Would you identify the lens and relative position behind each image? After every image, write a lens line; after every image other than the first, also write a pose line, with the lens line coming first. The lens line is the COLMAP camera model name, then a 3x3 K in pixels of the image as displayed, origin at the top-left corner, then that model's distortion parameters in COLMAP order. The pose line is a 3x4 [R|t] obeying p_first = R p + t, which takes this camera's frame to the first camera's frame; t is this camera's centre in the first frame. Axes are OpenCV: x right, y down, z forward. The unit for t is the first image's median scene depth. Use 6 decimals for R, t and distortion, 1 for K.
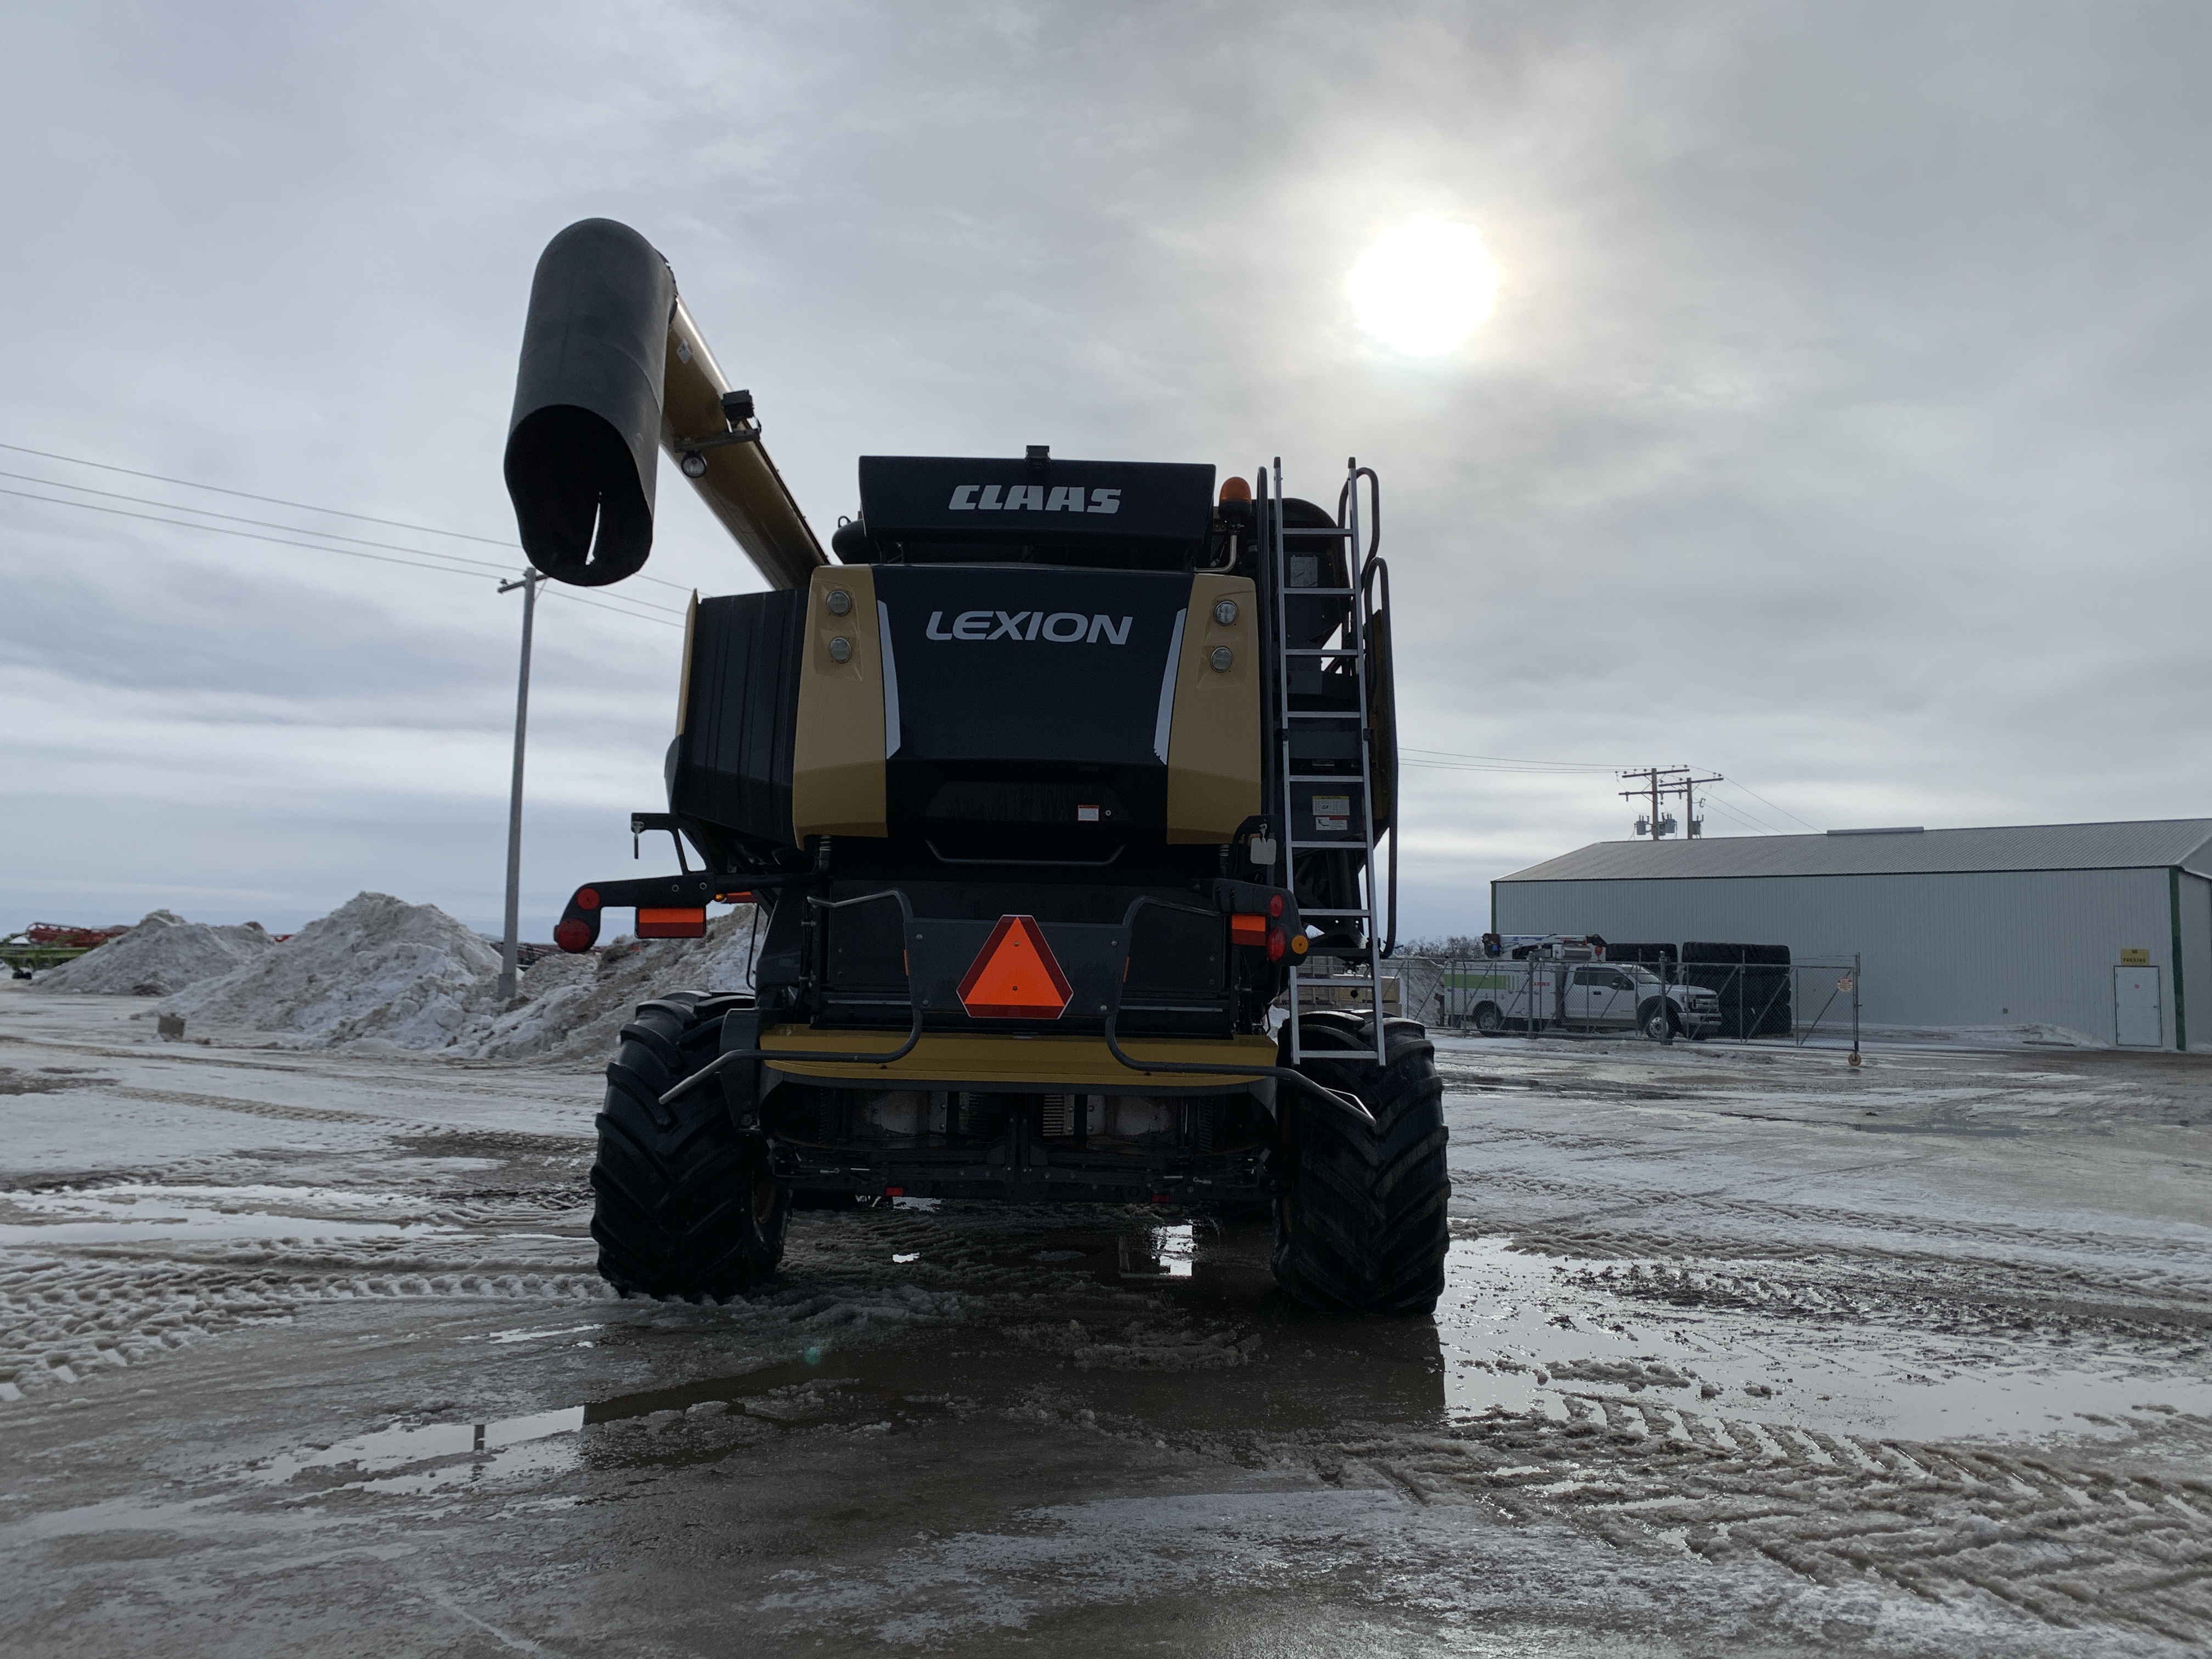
lens RADIAL K [[1677.0, 0, 1106.0], [0, 1677.0, 829.5], [0, 0, 1]] dist [-0.016052, -0.003329]
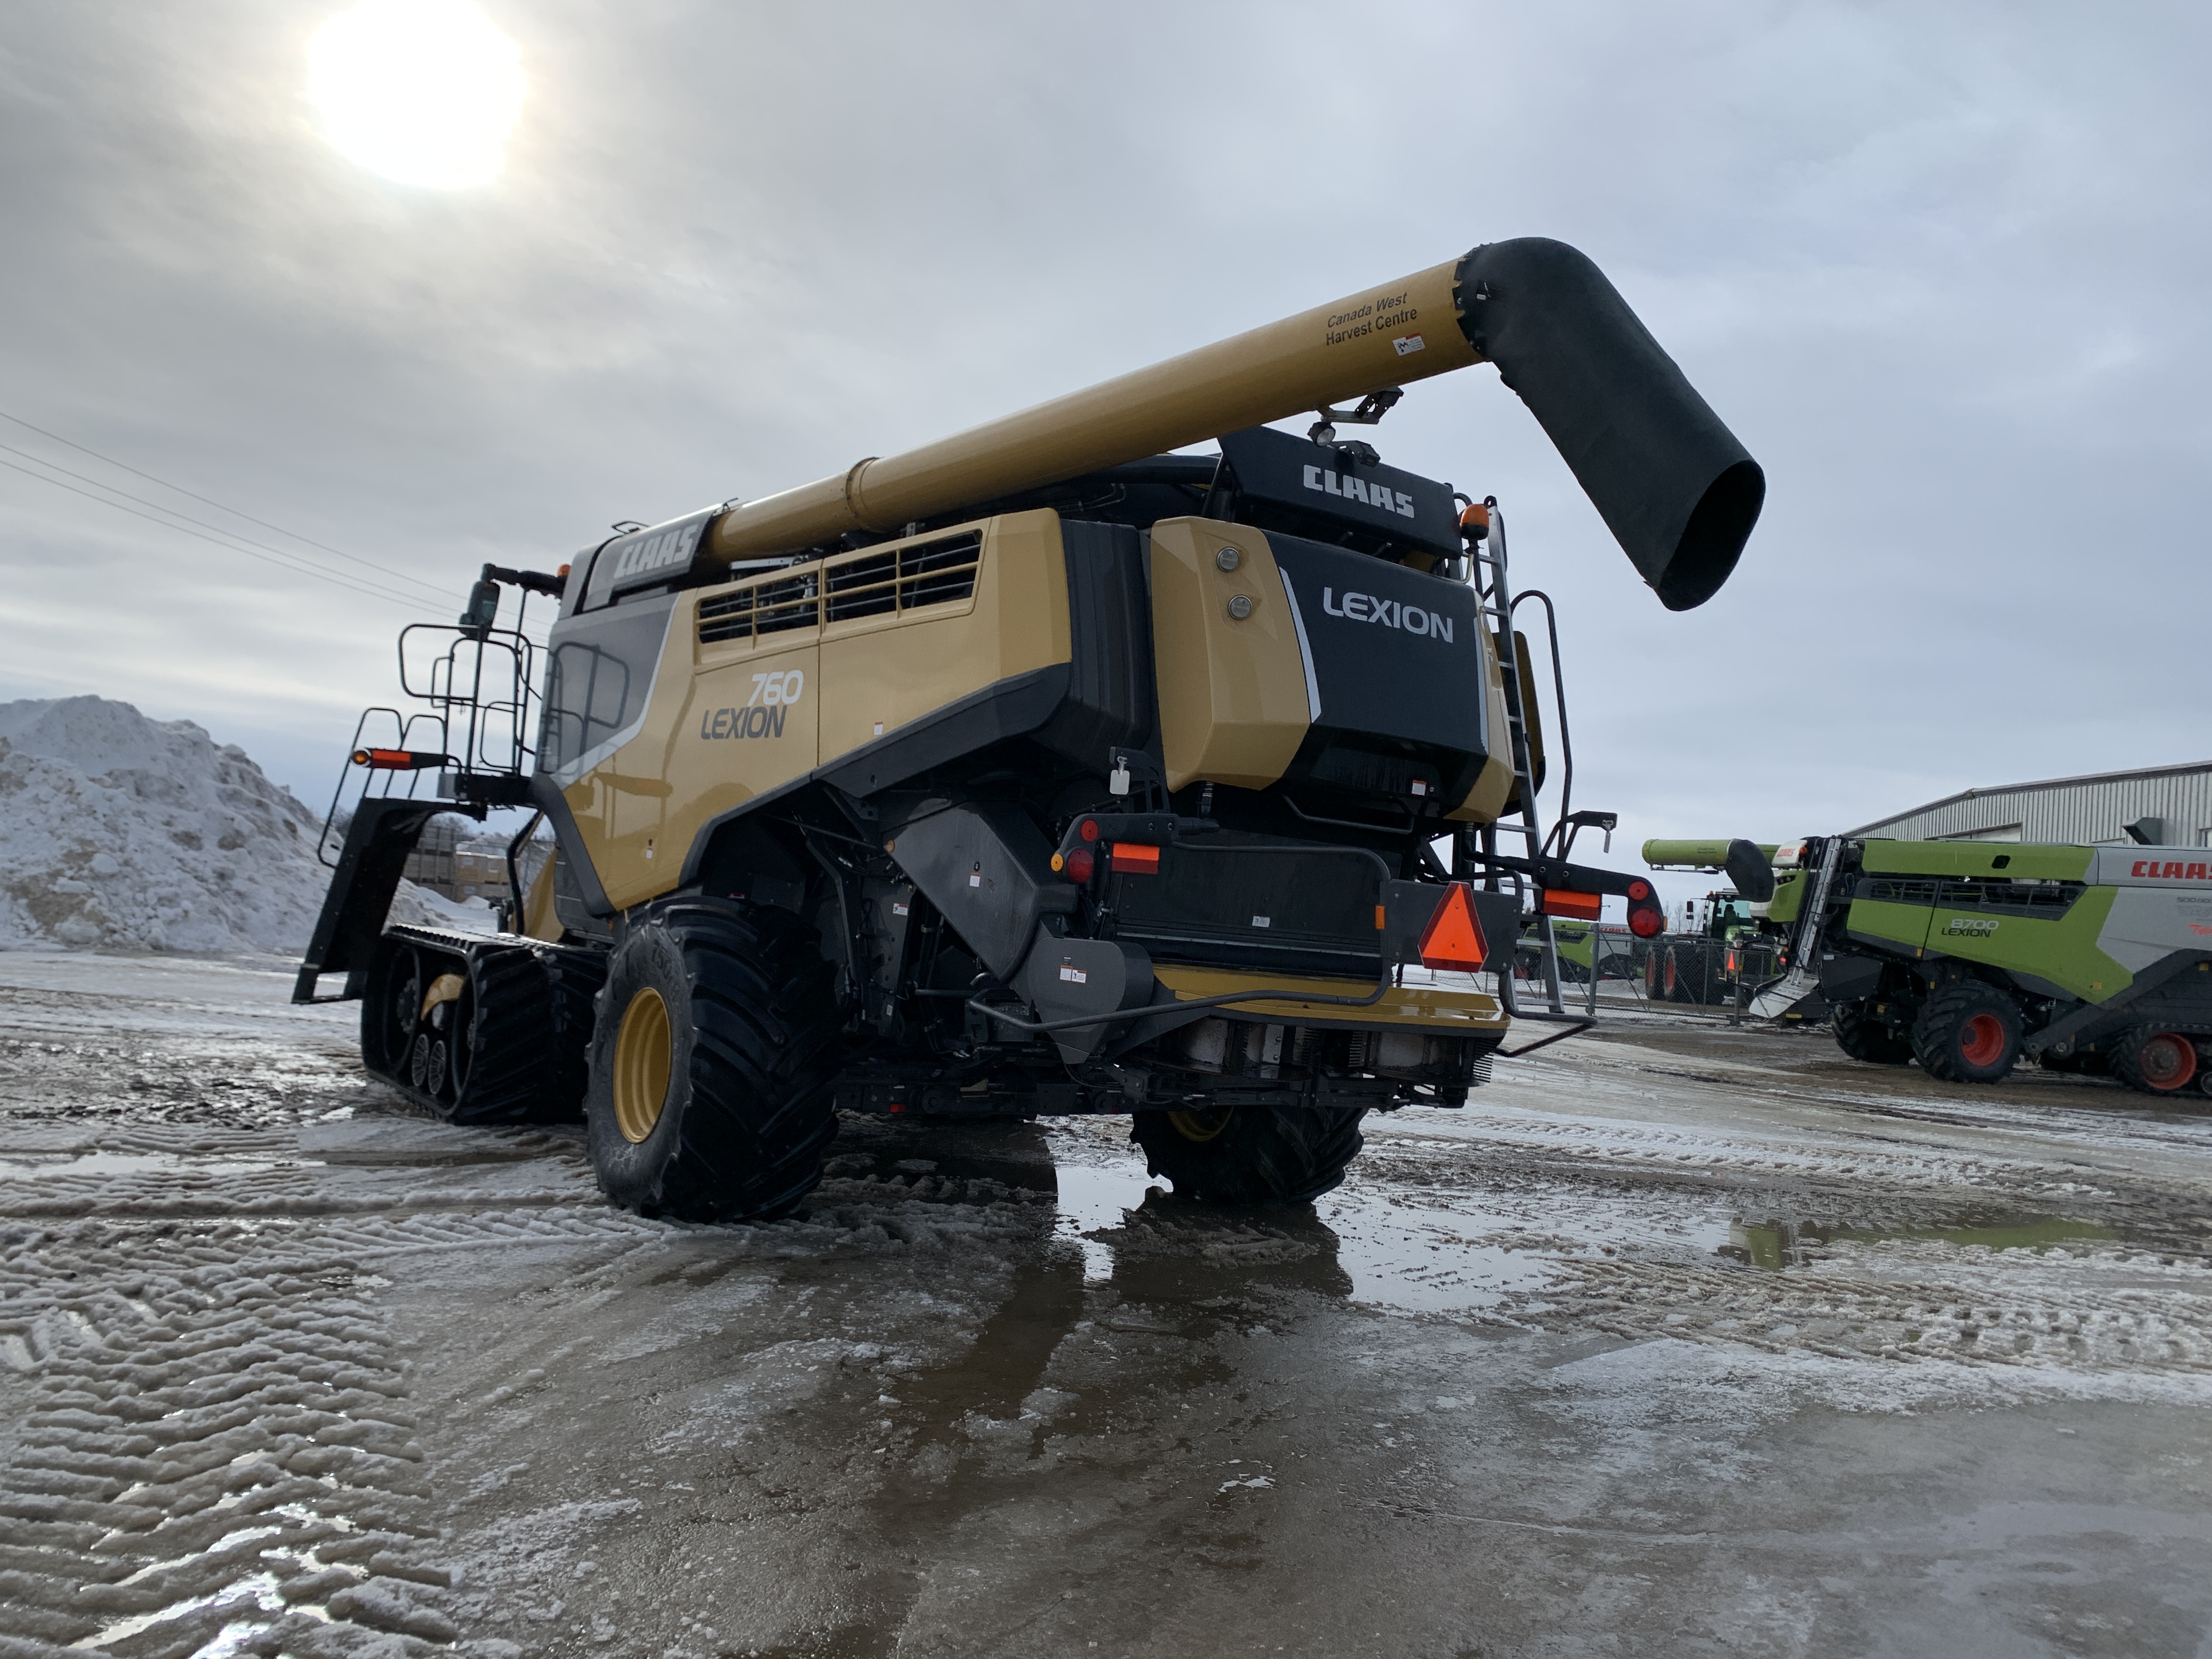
lens RADIAL K [[1677.0, 0, 1106.0], [0, 1677.0, 829.5], [0, 0, 1]] dist [-0.016052, -0.003329]
pose [[0.826209, 0.075496, 0.558282, -0.812862], [-0.116102, 0.992525, 0.037603, 0.001000], [-0.551270, -0.095886, 0.828798, 0.167032]]
